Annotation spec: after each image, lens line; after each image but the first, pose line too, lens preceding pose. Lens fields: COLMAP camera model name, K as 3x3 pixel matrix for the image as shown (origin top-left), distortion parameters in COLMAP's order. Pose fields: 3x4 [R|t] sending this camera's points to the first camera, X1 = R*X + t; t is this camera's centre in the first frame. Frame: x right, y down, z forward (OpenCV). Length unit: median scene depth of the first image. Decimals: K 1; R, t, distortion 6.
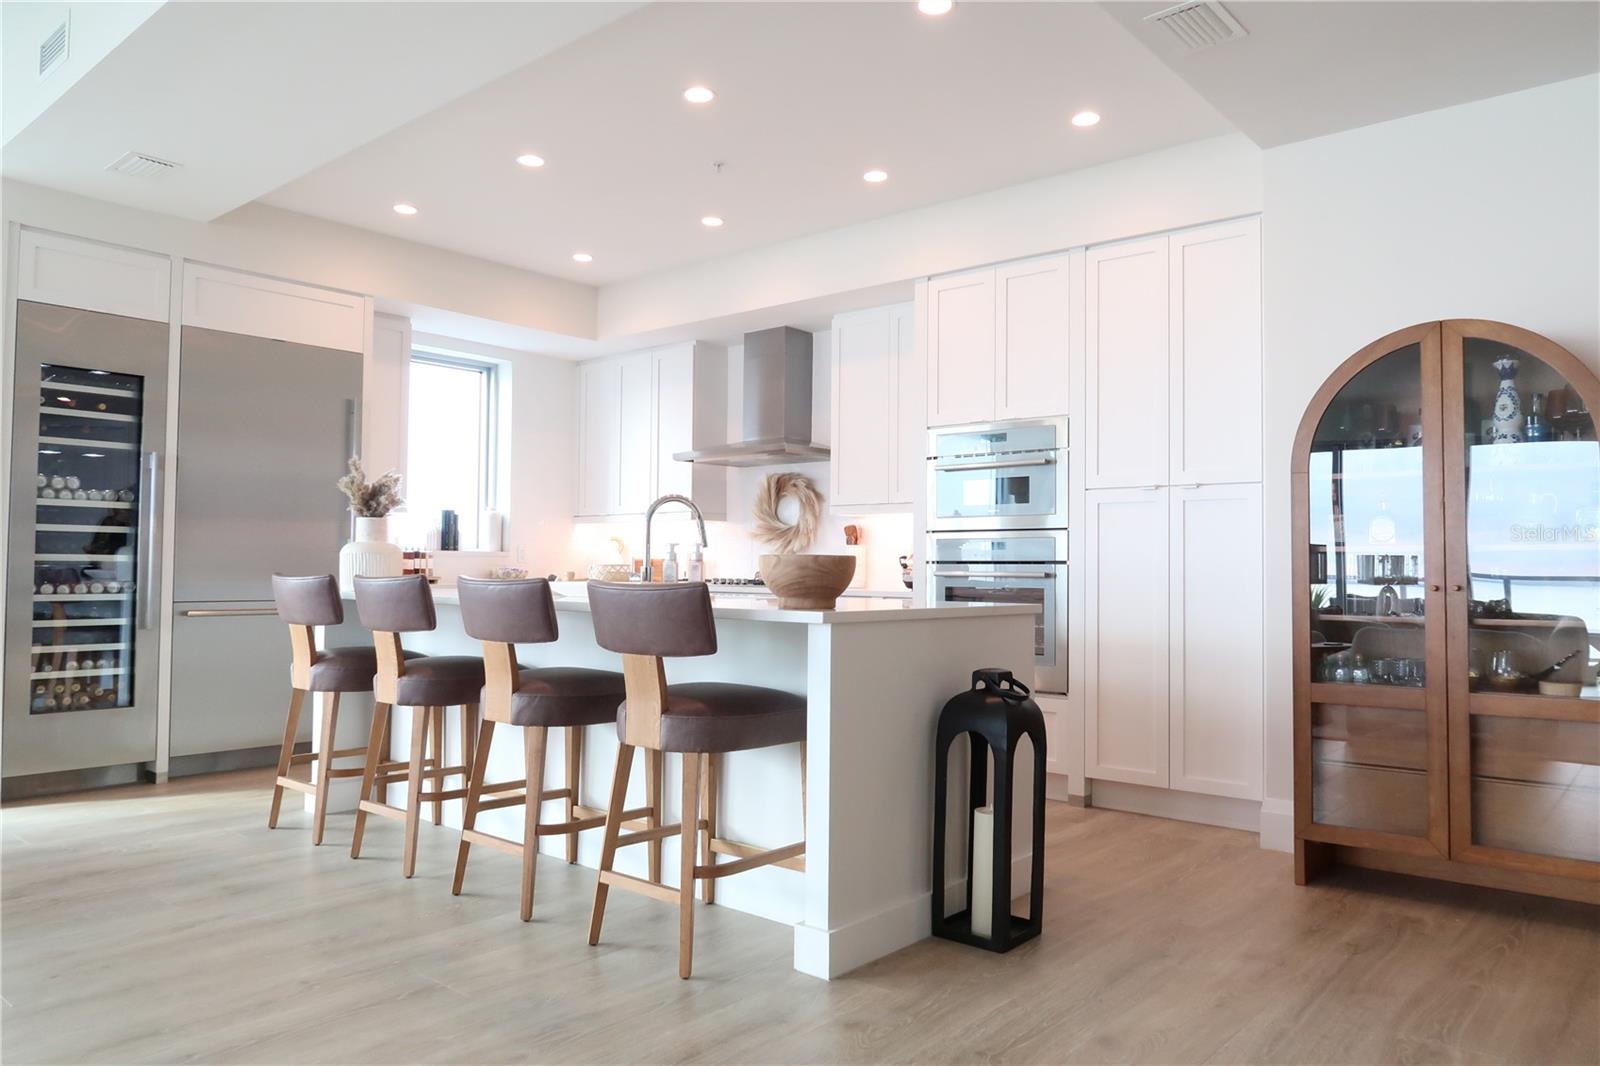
lens RADIAL K [[1104.4, 0, 790.4], [0, 1104.4, 530.6], [0, 0, 1]] dist [-0.025821, 0.010393]
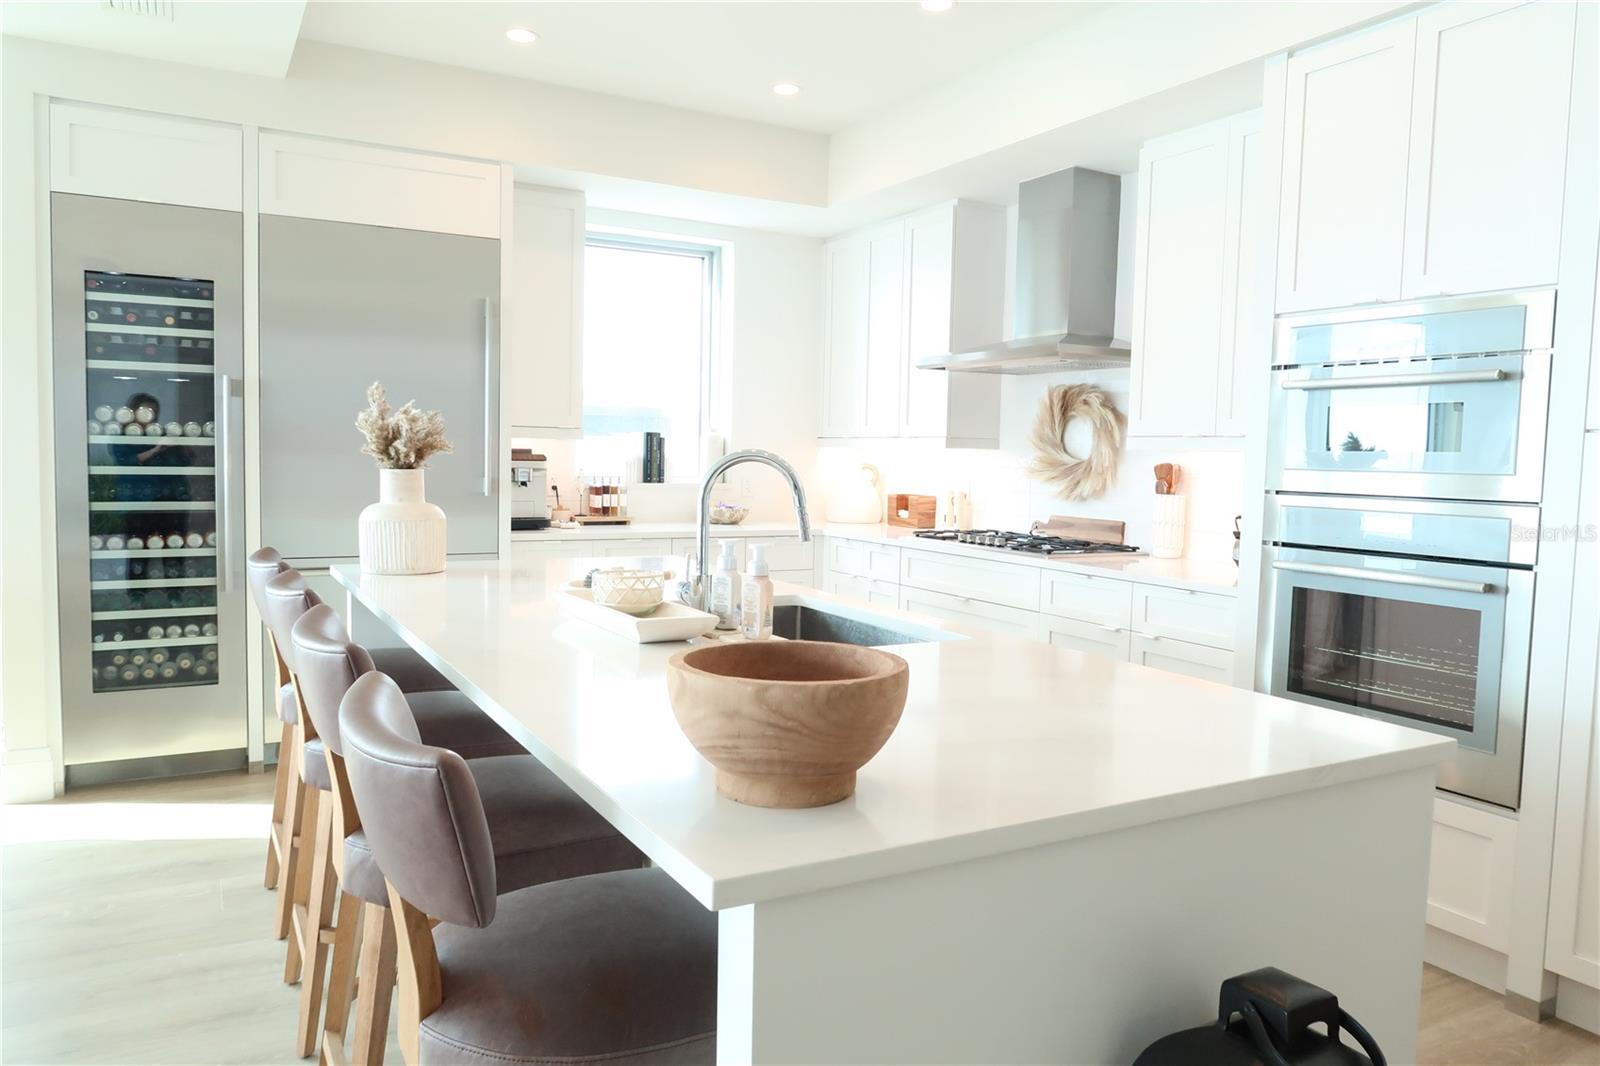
lens RADIAL K [[1104.4, 0, 791.4], [0, 1104.4, 530.5], [0, 0, 1]] dist [-0.025821, 0.010393]
pose [[0.939392, 0.035535, -0.340999, 0.093387], [-0.001661, 0.995074, 0.099118, -0.039739], [0.342842, -0.092545, 0.934824, 0.383935]]
